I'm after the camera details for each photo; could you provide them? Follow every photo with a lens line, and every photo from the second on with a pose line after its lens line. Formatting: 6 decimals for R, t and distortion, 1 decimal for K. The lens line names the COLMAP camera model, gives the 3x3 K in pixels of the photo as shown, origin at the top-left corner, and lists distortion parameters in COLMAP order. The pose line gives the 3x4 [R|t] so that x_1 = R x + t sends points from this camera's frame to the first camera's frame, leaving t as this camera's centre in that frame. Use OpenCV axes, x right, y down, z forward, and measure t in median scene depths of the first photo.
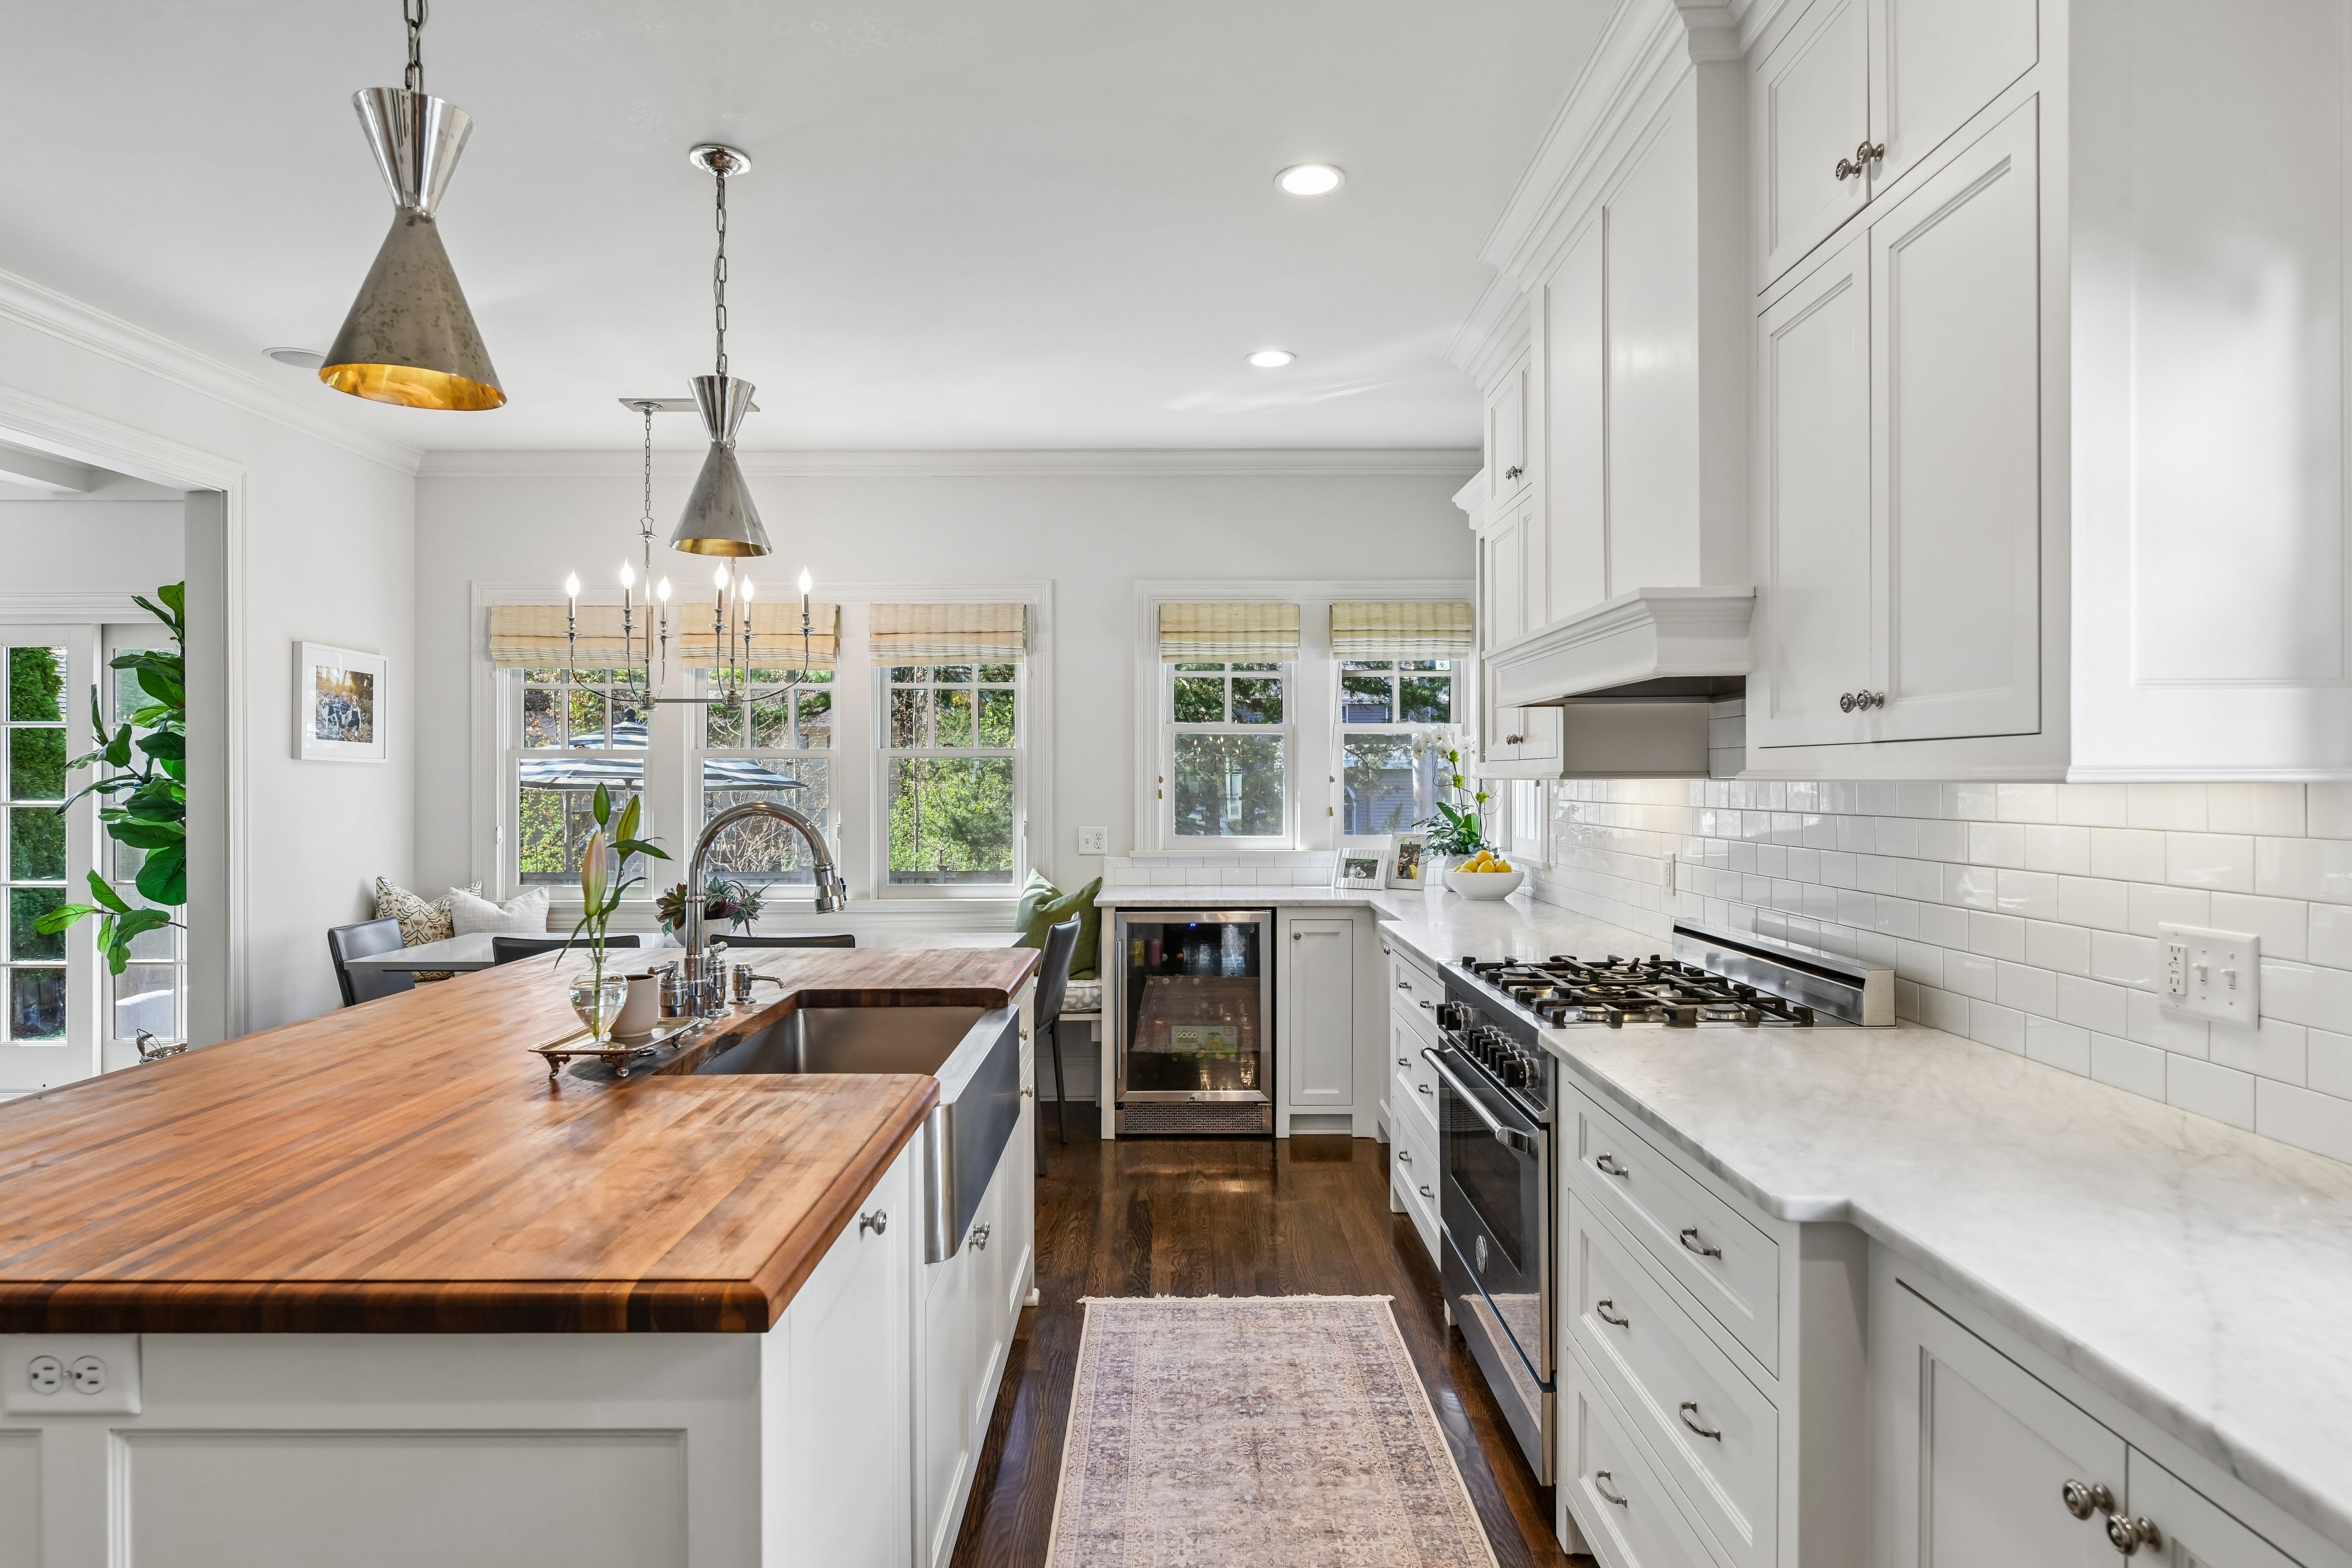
lens RADIAL K [[1313.8, 0, 1181.2], [0, 1313.8, 788.3], [0, 0, 1]] dist [-0.001262, -0.001807]
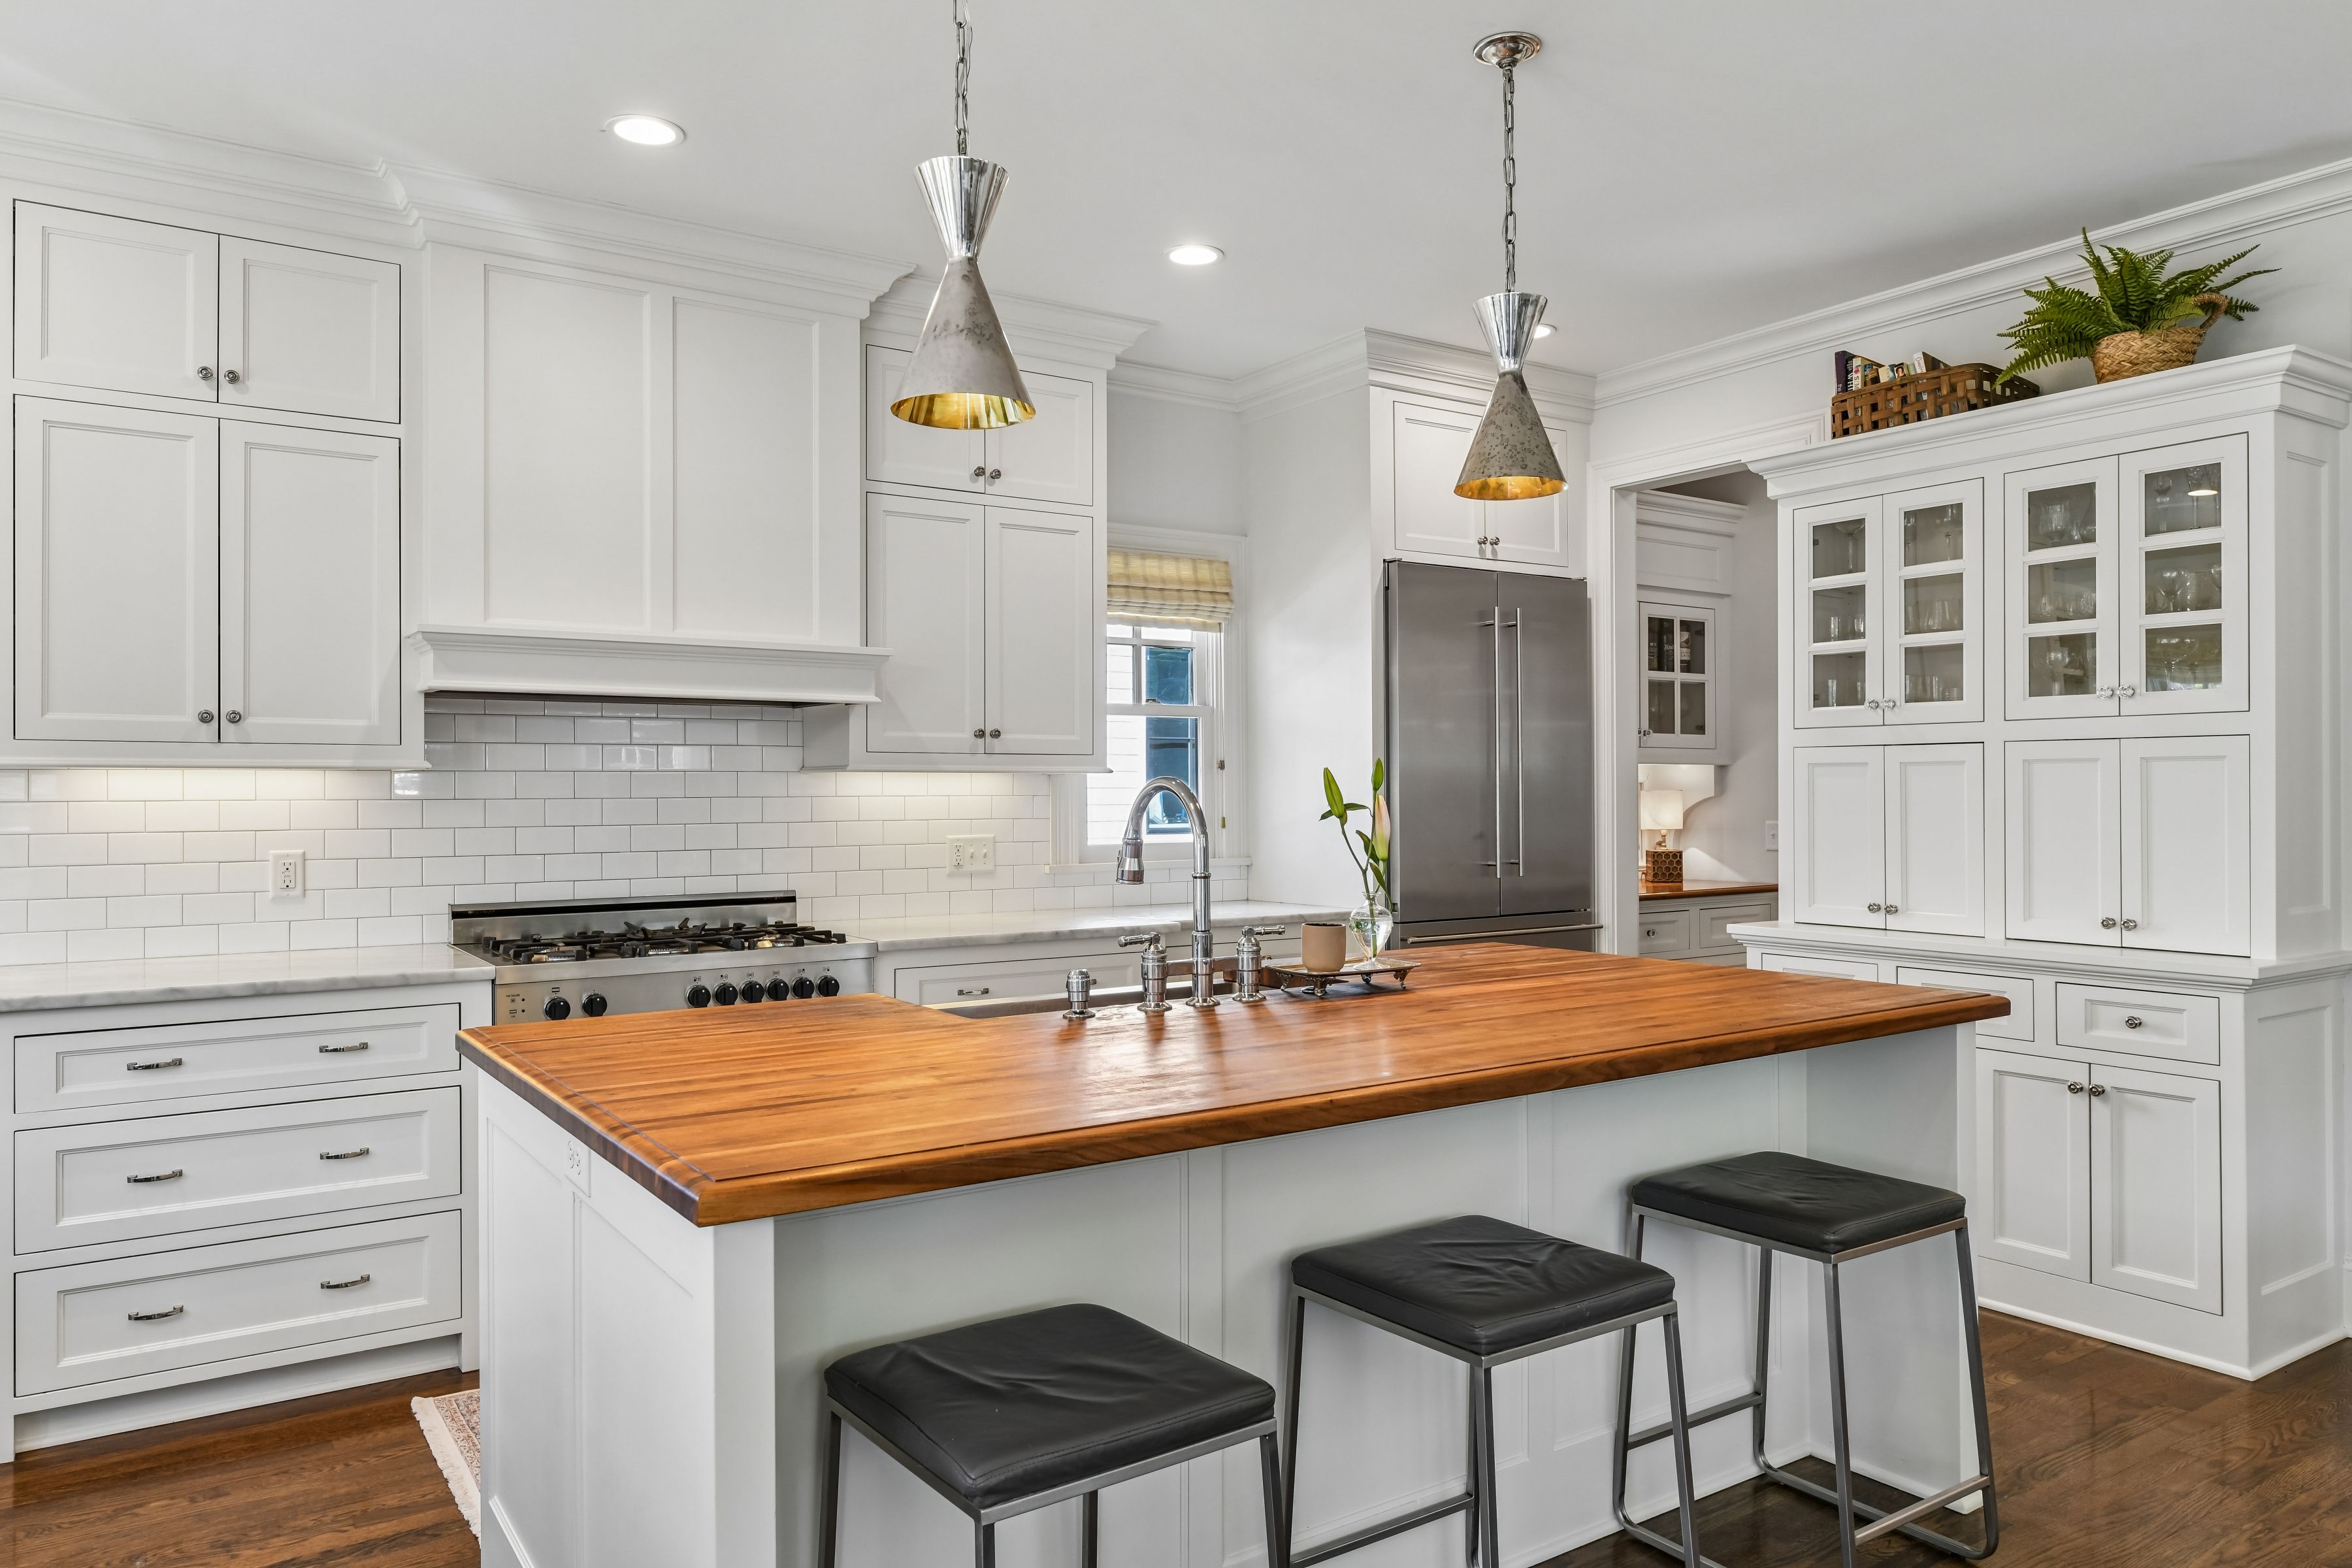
lens RADIAL K [[1562.4, 0, 1188.8], [0, 1562.4, 784.5], [0, 0, 1]] dist [0.000789, 0.004688]
pose [[-0.558271, 0.008954, 0.829610, -0.651344], [0.010703, 0.999936, -0.003590, 0.009841], [-0.829589, 0.006875, -0.558332, 0.809490]]
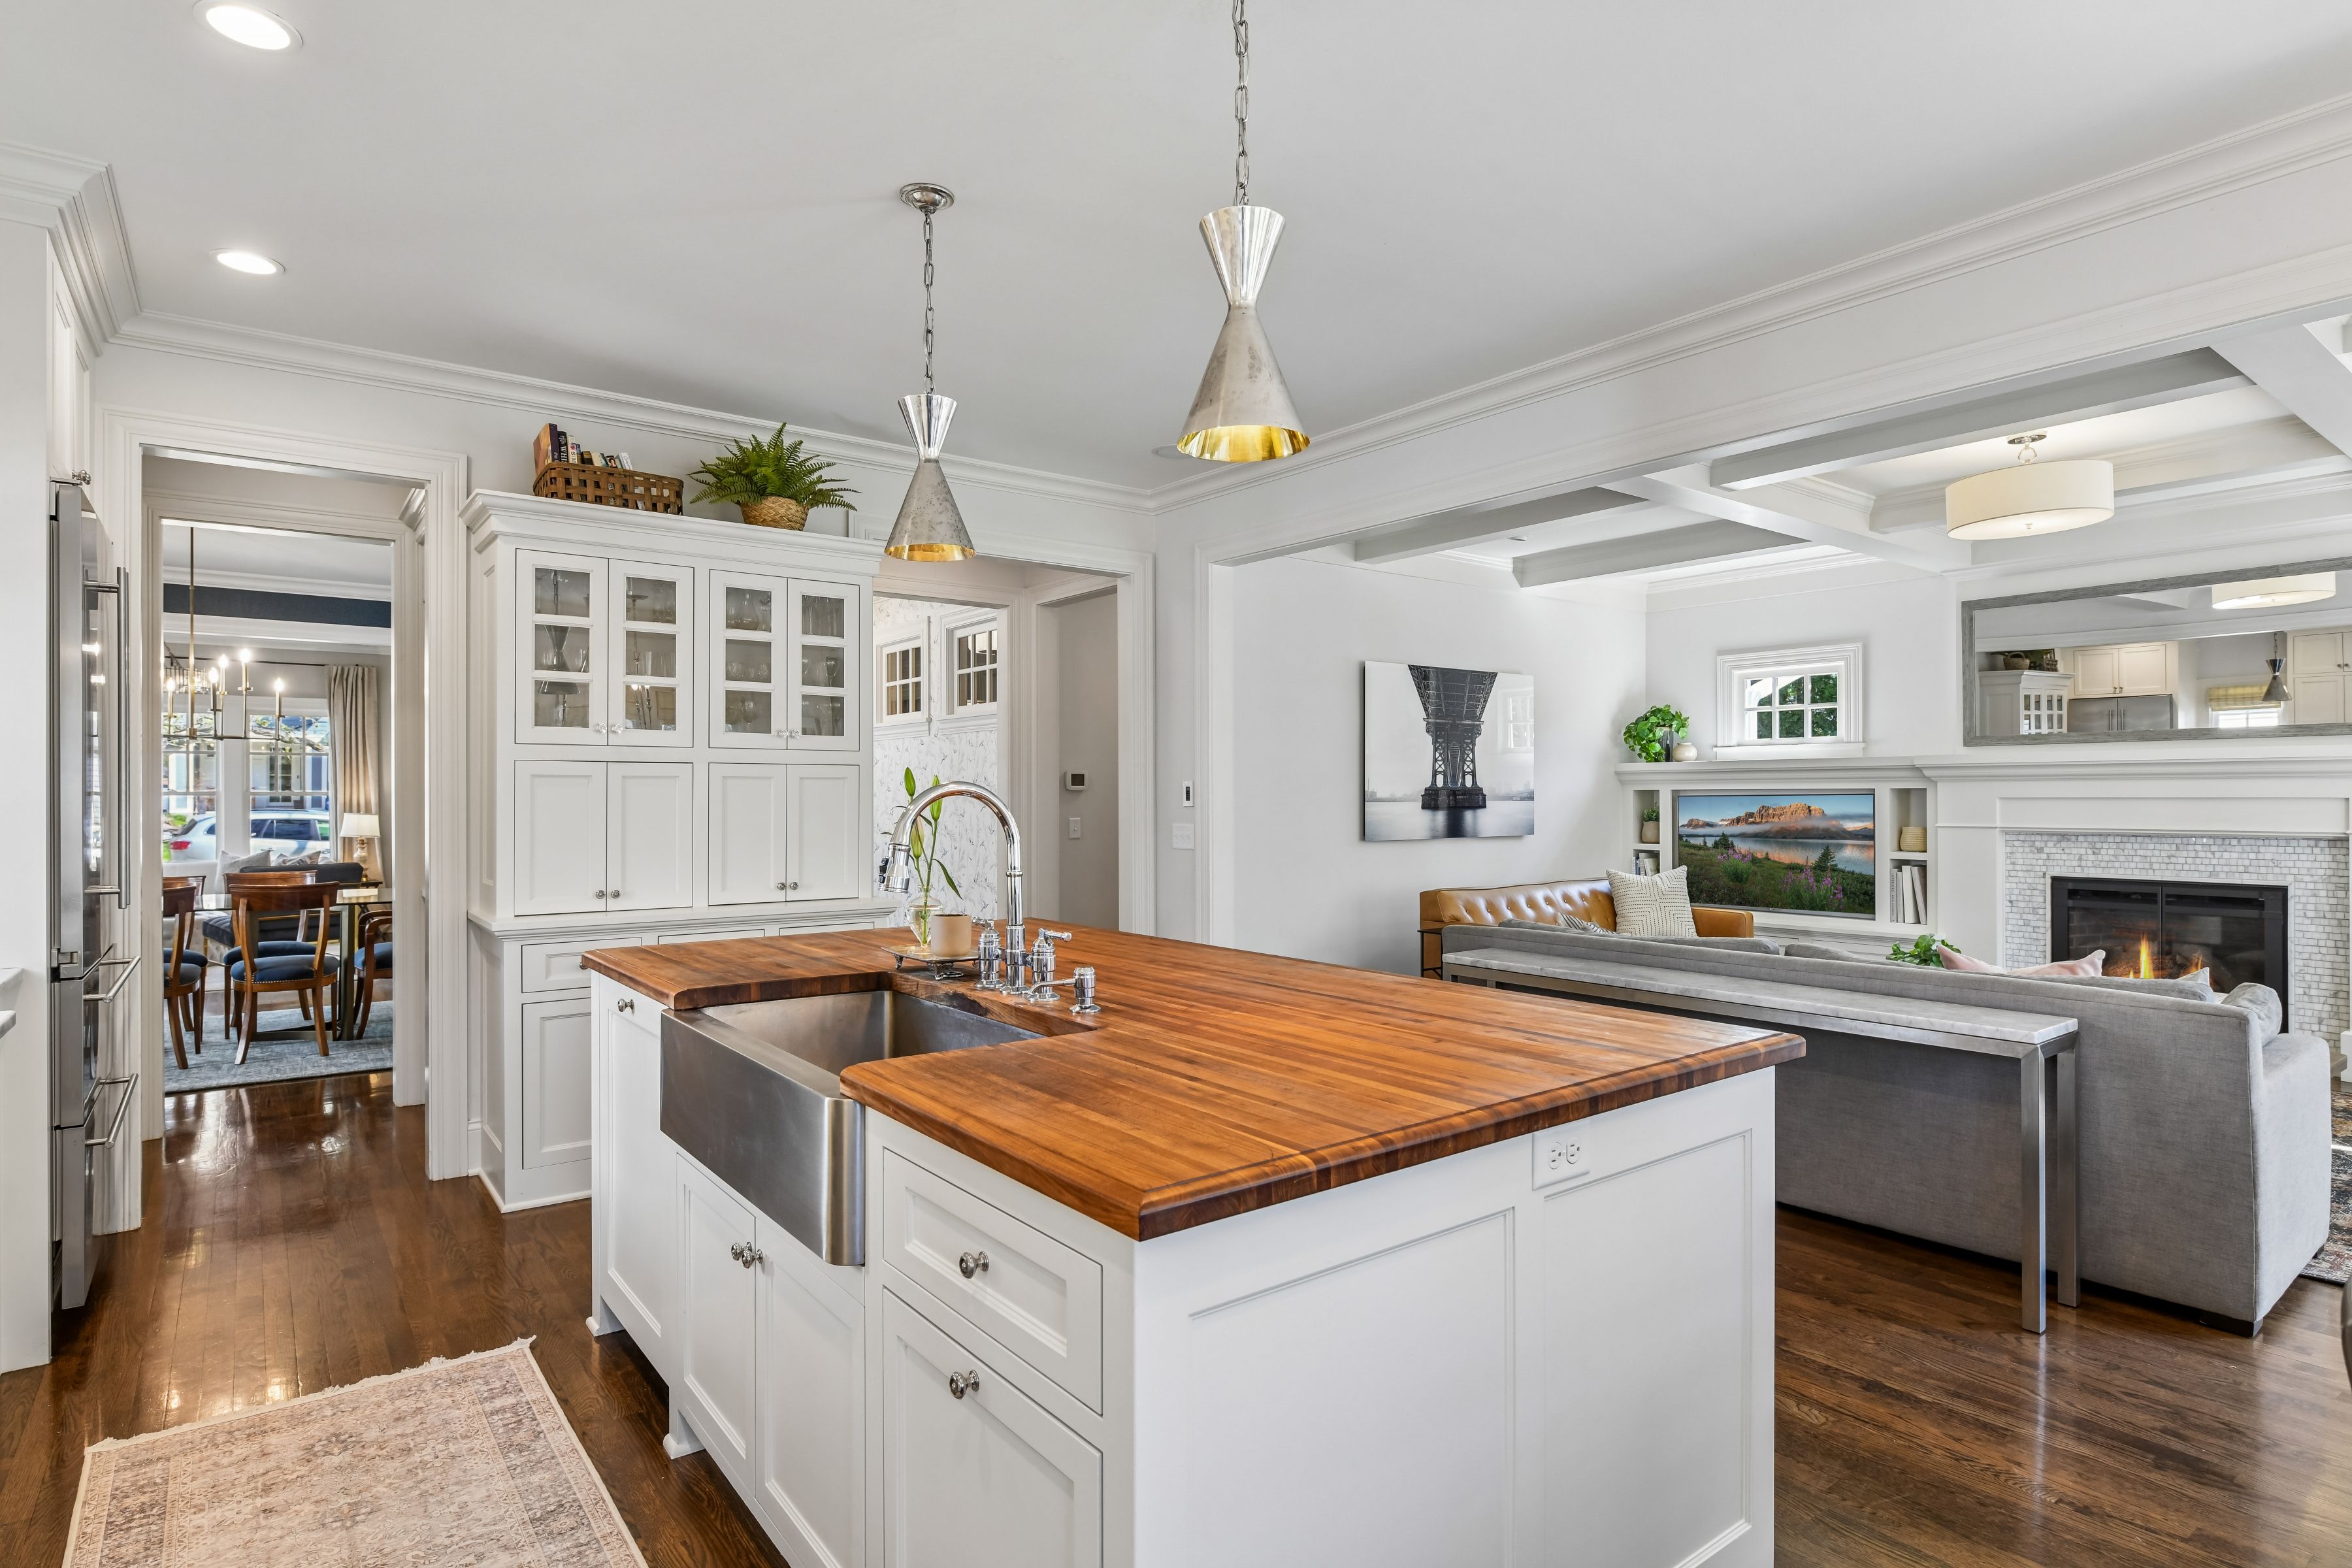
lens RADIAL K [[1213.5, 0, 1191.3], [0, 1213.5, 786.7], [0, 0, 1]] dist [-0.012330, -0.000422]
pose [[-0.793545, 0.000531, -0.608512, 0.051079], [0.001579, 0.999998, -0.001186, 0.007749], [0.608510, -0.001902, -0.793544, 0.905478]]
